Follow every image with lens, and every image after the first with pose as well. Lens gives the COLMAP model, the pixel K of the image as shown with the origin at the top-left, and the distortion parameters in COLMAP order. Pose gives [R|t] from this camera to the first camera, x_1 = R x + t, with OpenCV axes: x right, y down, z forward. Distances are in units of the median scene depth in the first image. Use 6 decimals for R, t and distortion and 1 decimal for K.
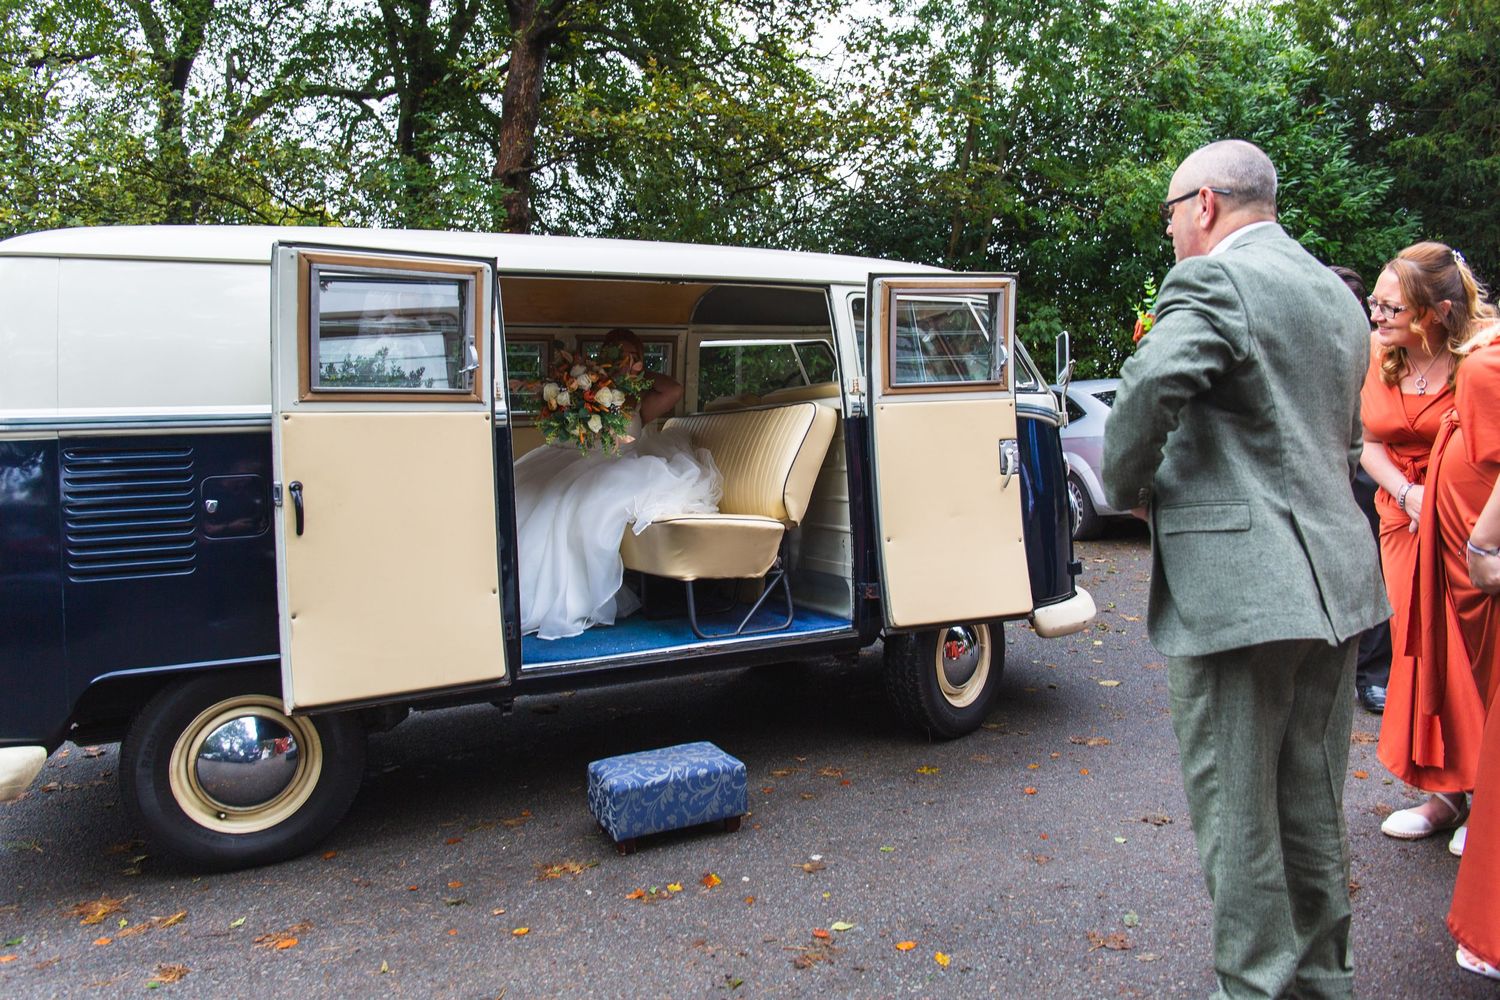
lens RADIAL K [[1309.9, 0, 750.0], [0, 1309.9, 500.0], [0, 0, 1]] dist [0.002479, 0.003096]
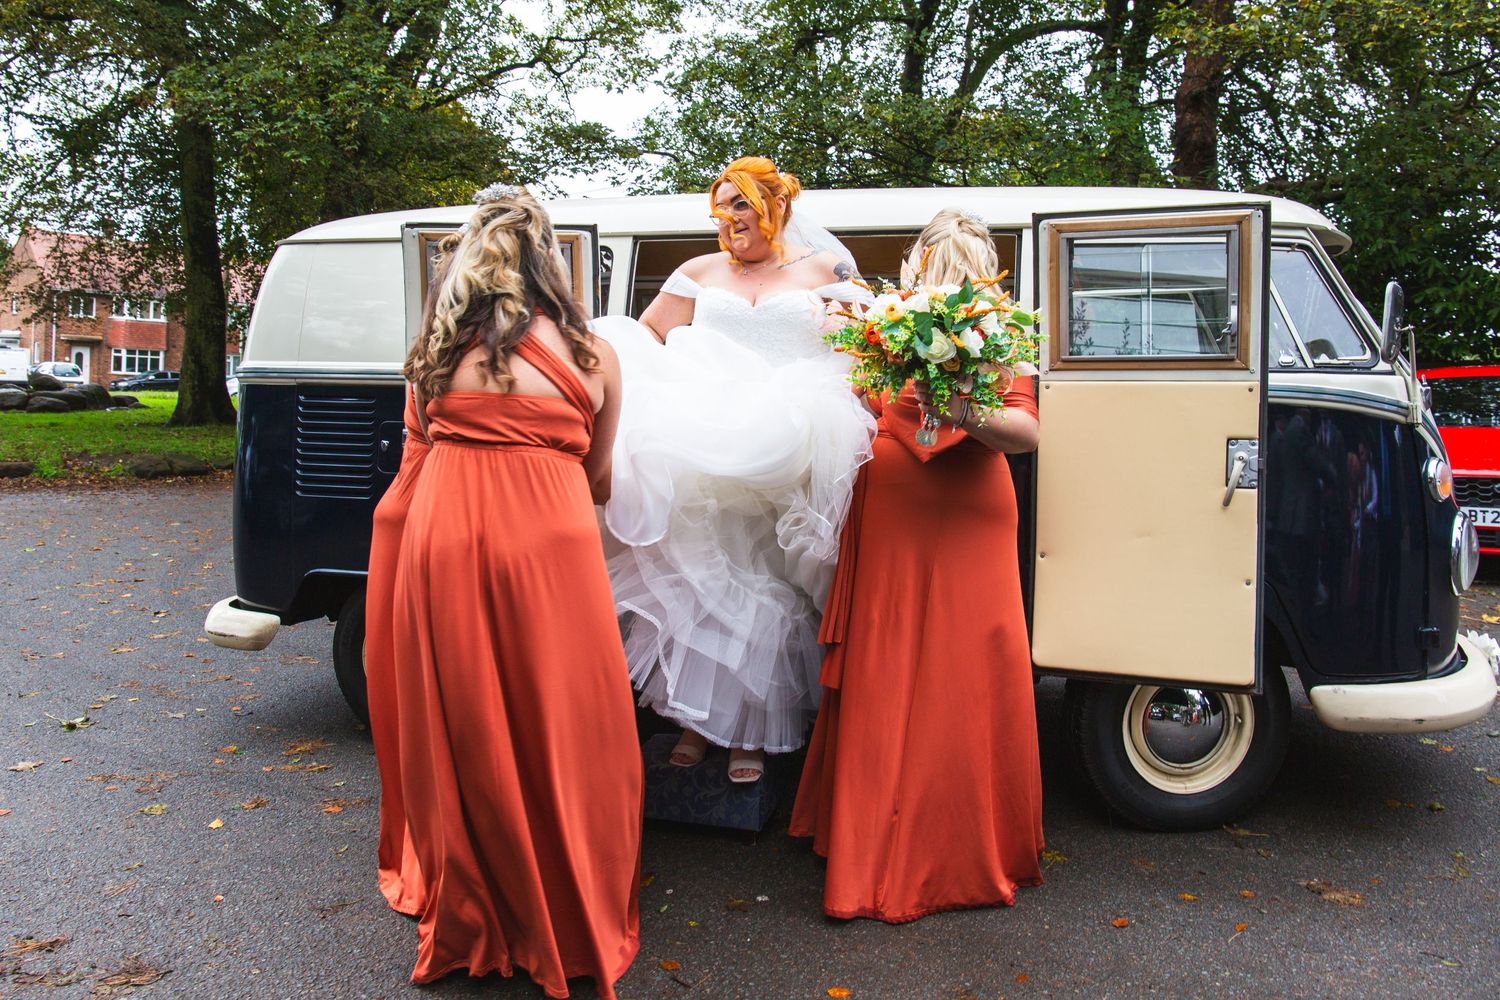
lens RADIAL K [[1309.9, 0, 750.0], [0, 1309.9, 500.0], [0, 0, 1]] dist [0.002479, 0.003096]
pose [[0.670215, 0.100465, -0.735336, 0.564324], [-0.078435, 0.994835, 0.064430, -0.039353], [0.738011, 0.014494, 0.674633, 0.341740]]
